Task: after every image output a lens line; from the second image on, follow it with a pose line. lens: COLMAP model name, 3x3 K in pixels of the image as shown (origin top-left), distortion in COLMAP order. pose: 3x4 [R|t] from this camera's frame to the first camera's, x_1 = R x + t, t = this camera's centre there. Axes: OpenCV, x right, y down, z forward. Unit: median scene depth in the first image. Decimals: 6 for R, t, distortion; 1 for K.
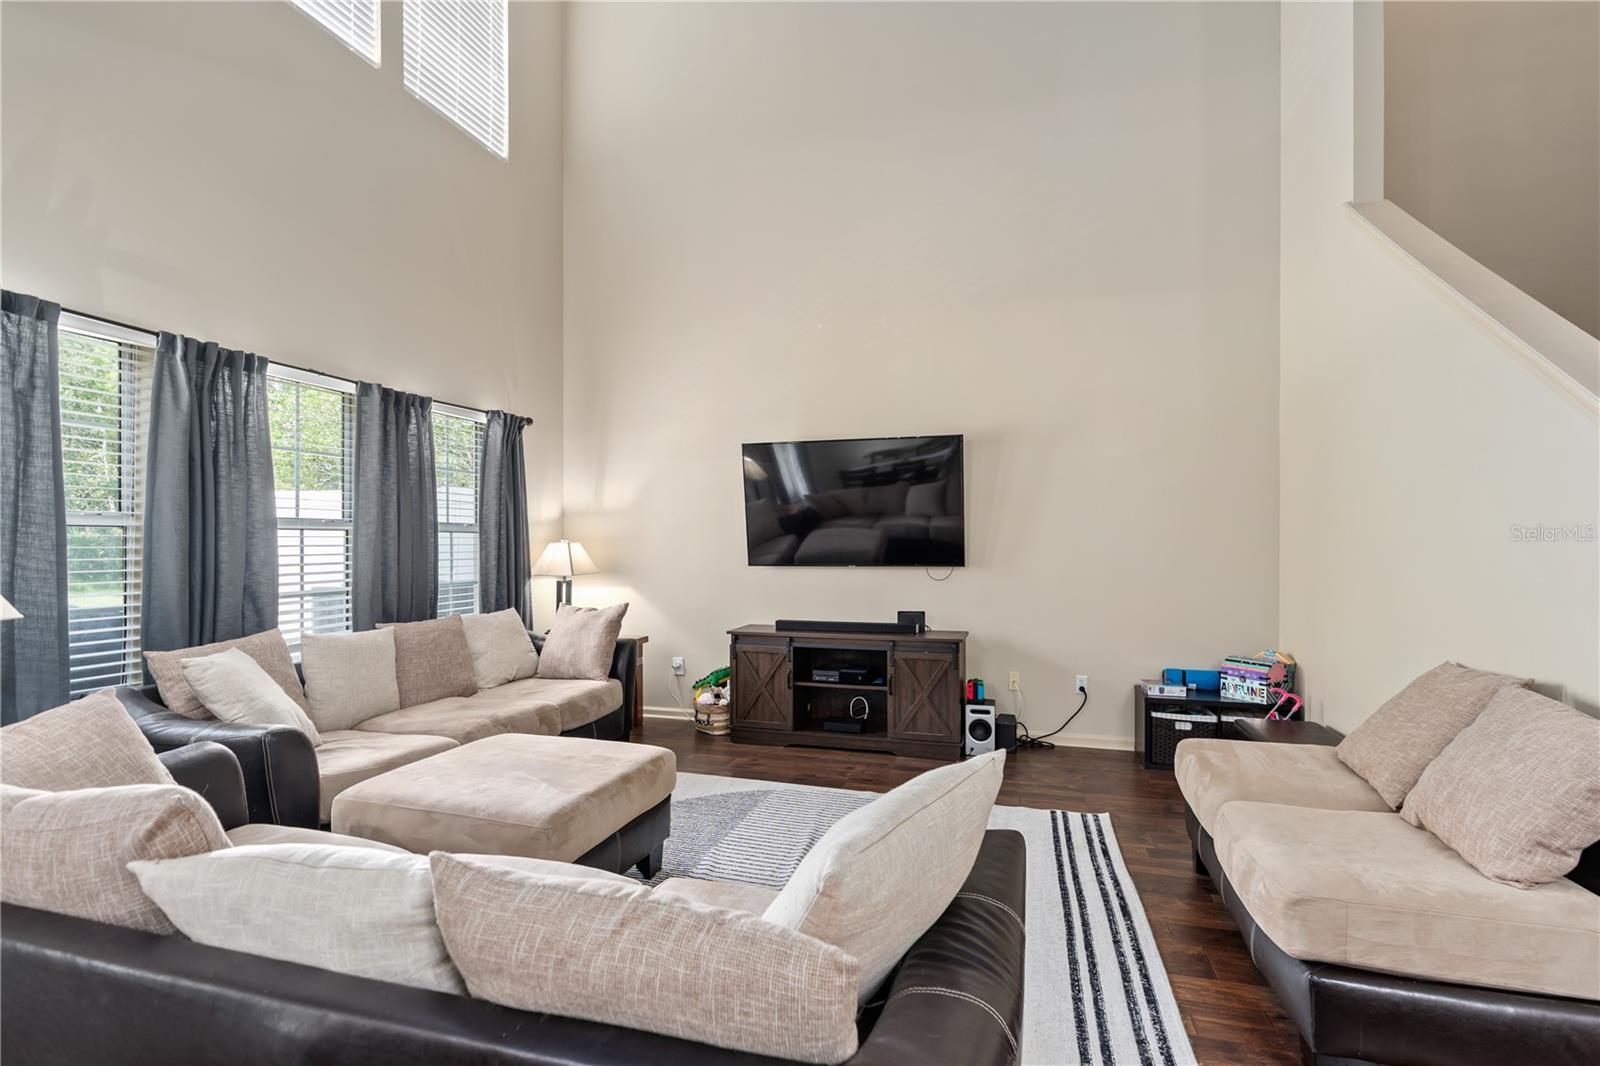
lens RADIAL K [[740.5, 0, 808.0], [0, 740.5, 542.8], [0, 0, 1]] dist [-0.003315, 0.000532]
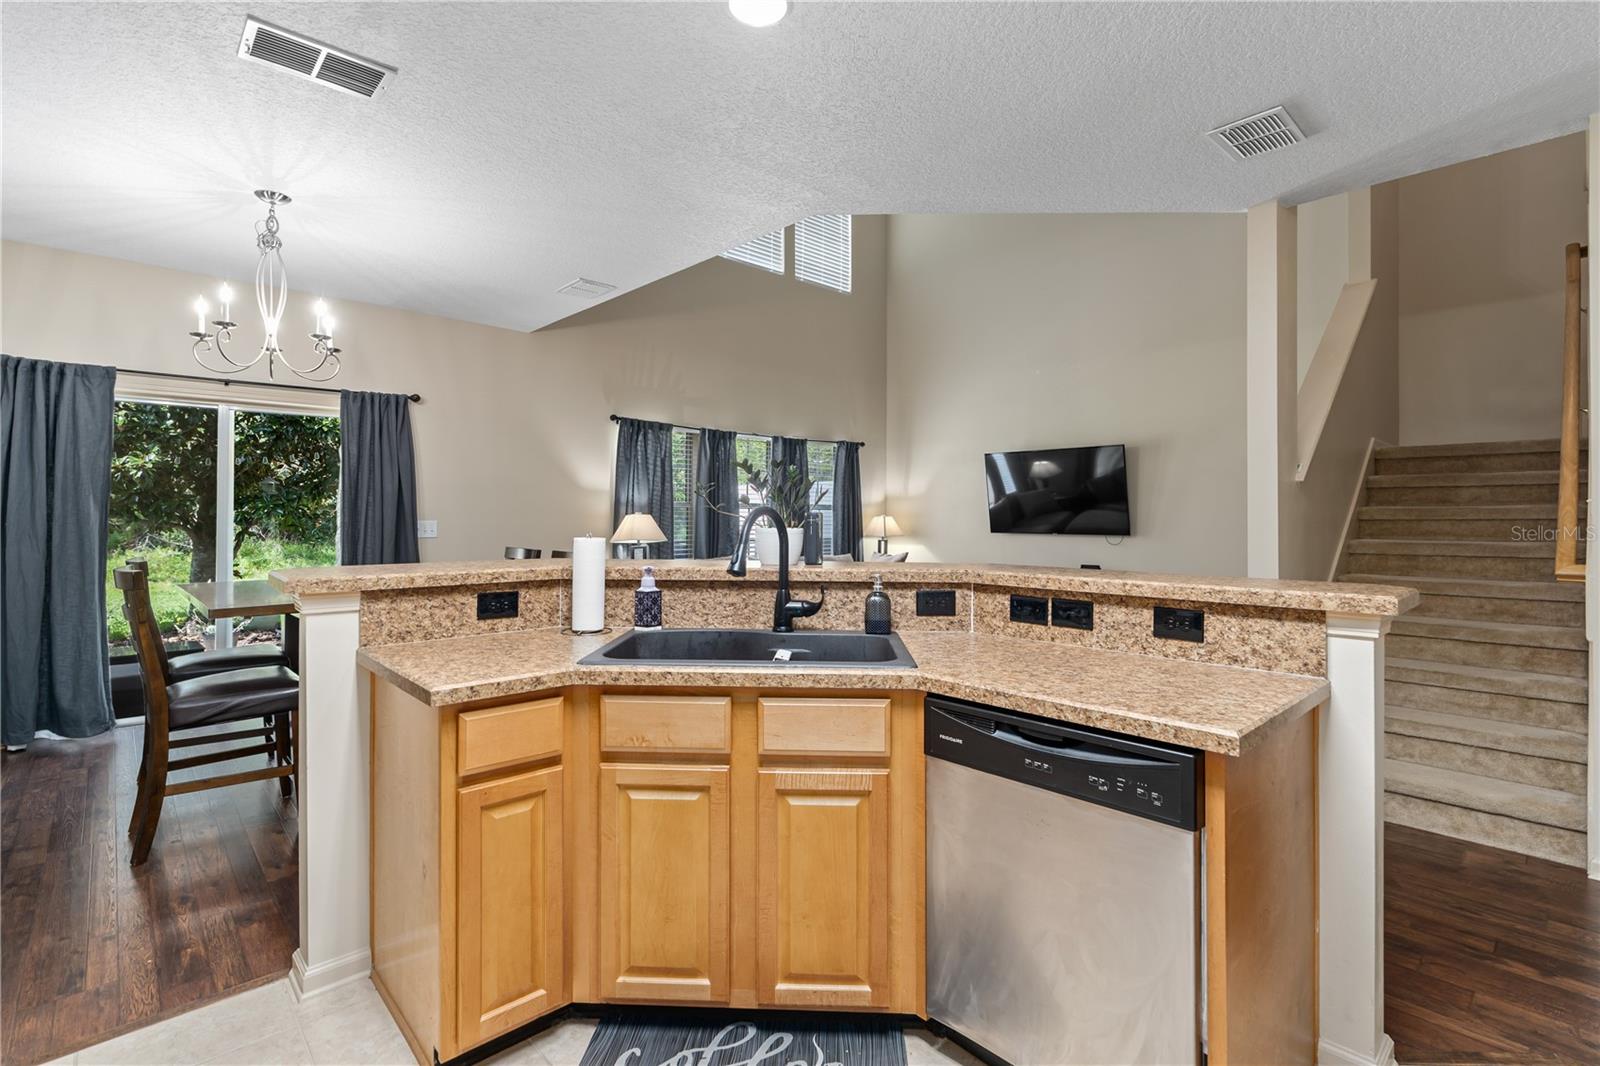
lens RADIAL K [[739.8, 0, 796.3], [0, 739.8, 510.3], [0, 0, 1]] dist [-0.005357, -0.000077]
pose [[0.852550, 0.002172, -0.522641, 0.431933], [-0.007674, 0.999936, -0.008364, 0.001523], [0.522589, 0.011141, 0.852512, -0.590961]]
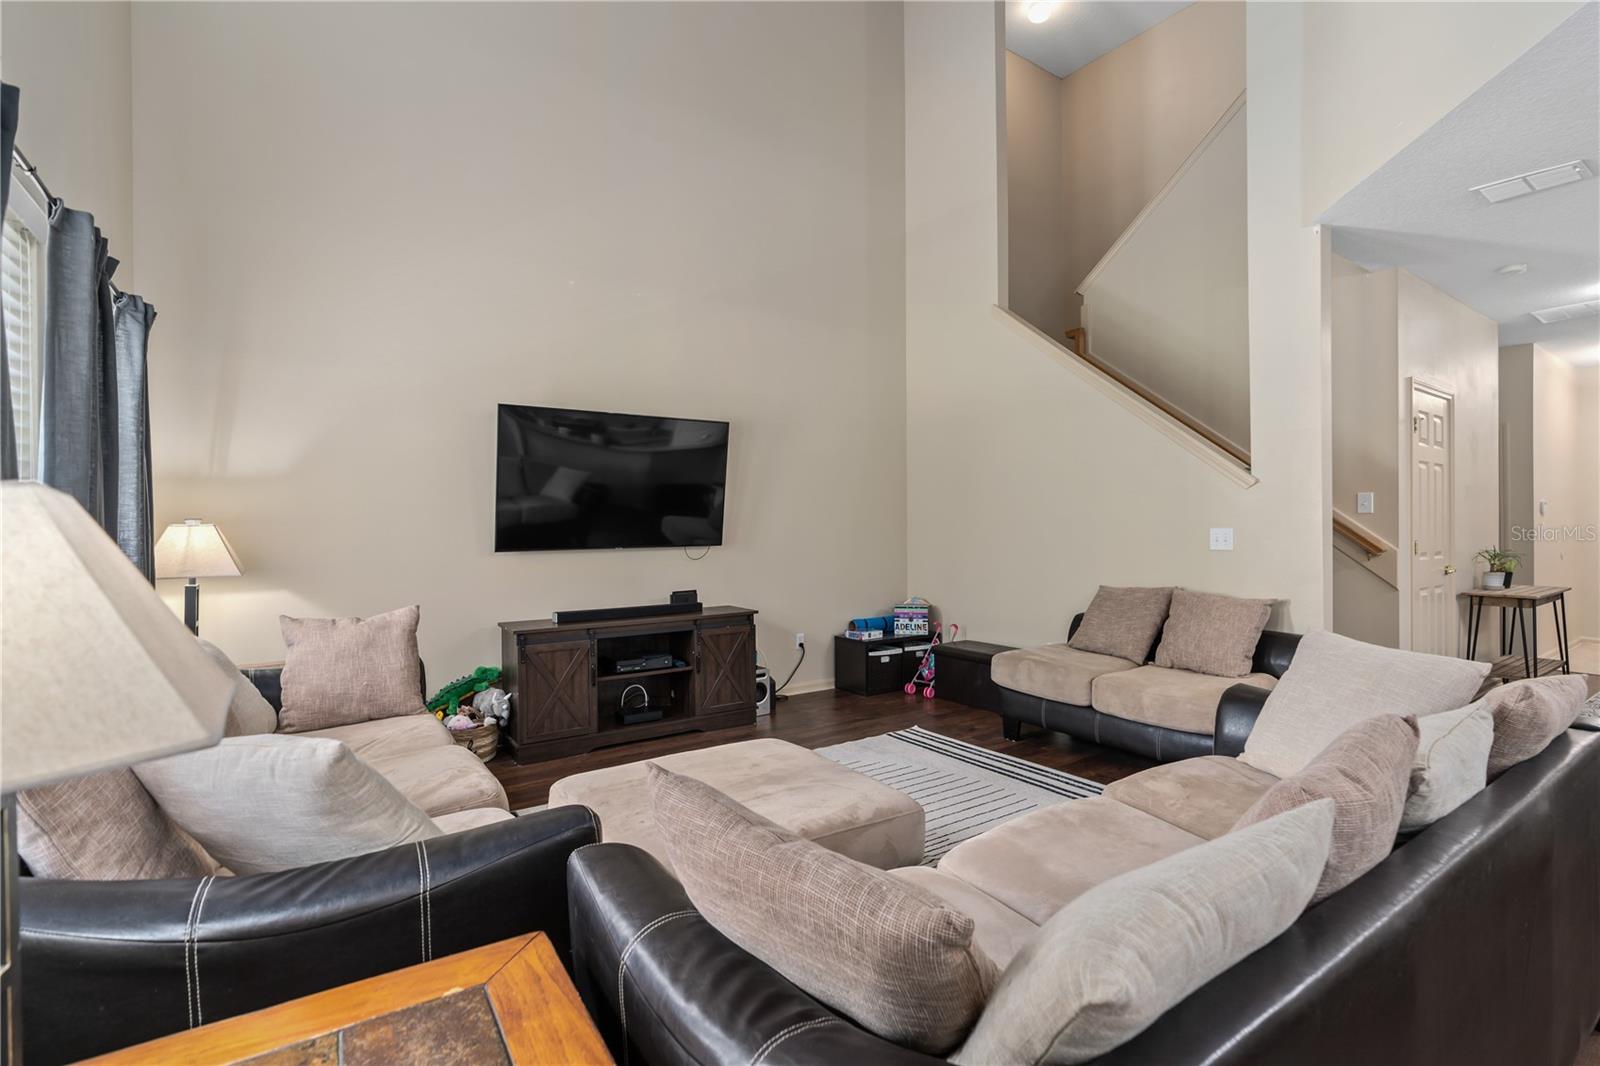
lens RADIAL K [[751.0, 0, 808.5], [0, 751.0, 532.7], [0, 0, 1]] dist [-0.006068, 0.000945]
pose [[0.630575, -0.012320, 0.776030, -0.583125], [0.007869, 0.999924, 0.009480, 0.005208], [-0.776088, 0.000128, 0.630624, 0.236032]]
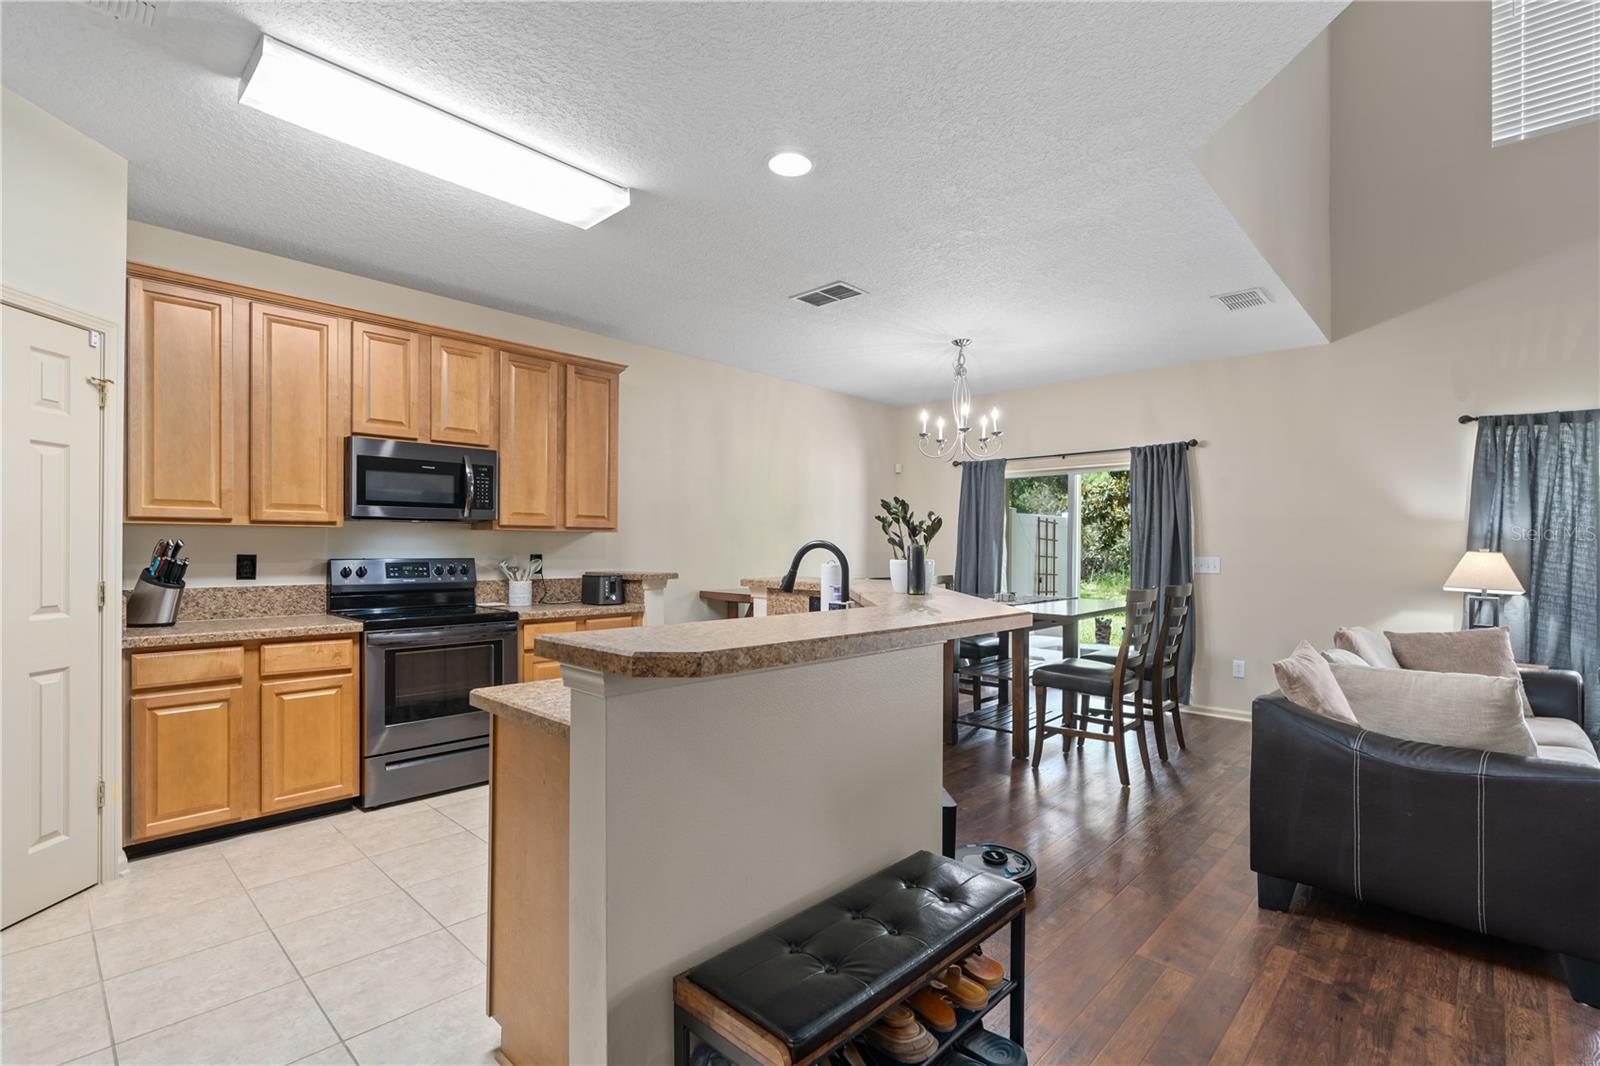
lens RADIAL K [[729.0, 0, 825.6], [0, 729.0, 546.9], [0, 0, 1]] dist [-0.004477, 0.000457]
pose [[-0.444663, -0.001348, -0.895697, 0.705051], [-0.009972, 0.999944, 0.003446, -0.002078], [0.895642, 0.010465, -0.444652, 0.101942]]
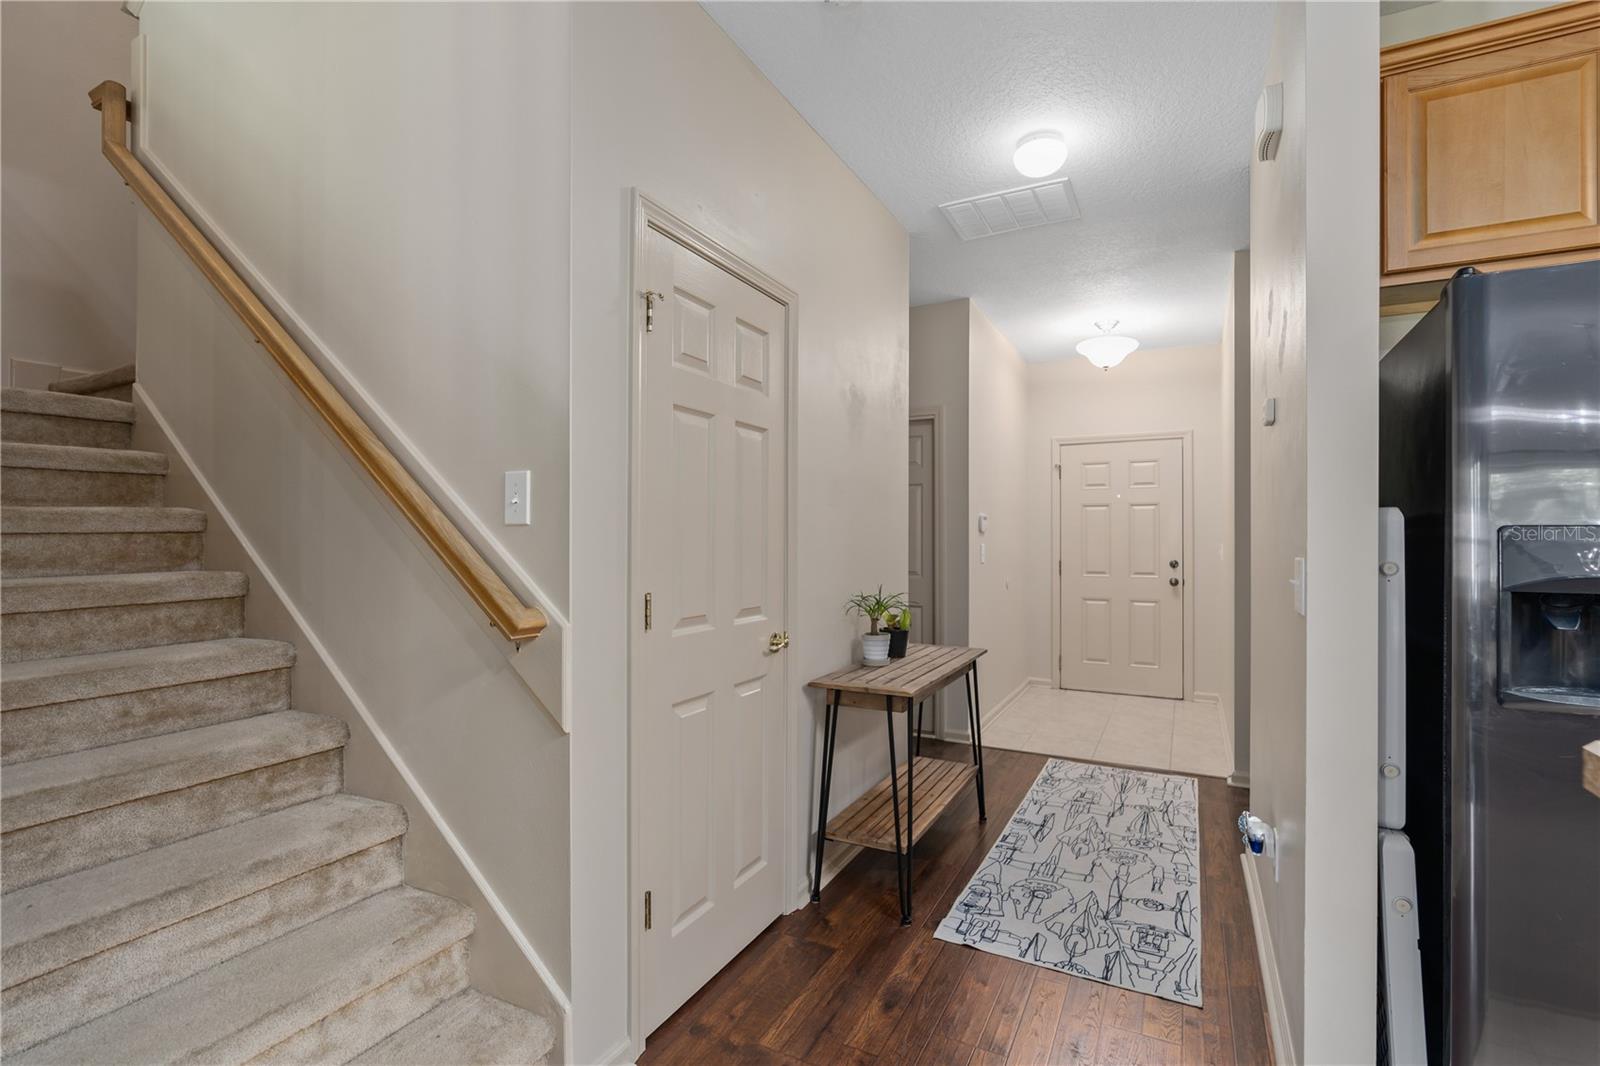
lens RADIAL K [[731.2, 0, 807.8], [0, 731.2, 531.7], [0, 0, 1]] dist [-0.003196, 0.000154]
pose [[0.214627, 0.006793, 0.976672, 0.346501], [0.000133, 0.999976, -0.006984, 0.000743], [-0.976696, 0.001629, 0.214621, 0.063002]]
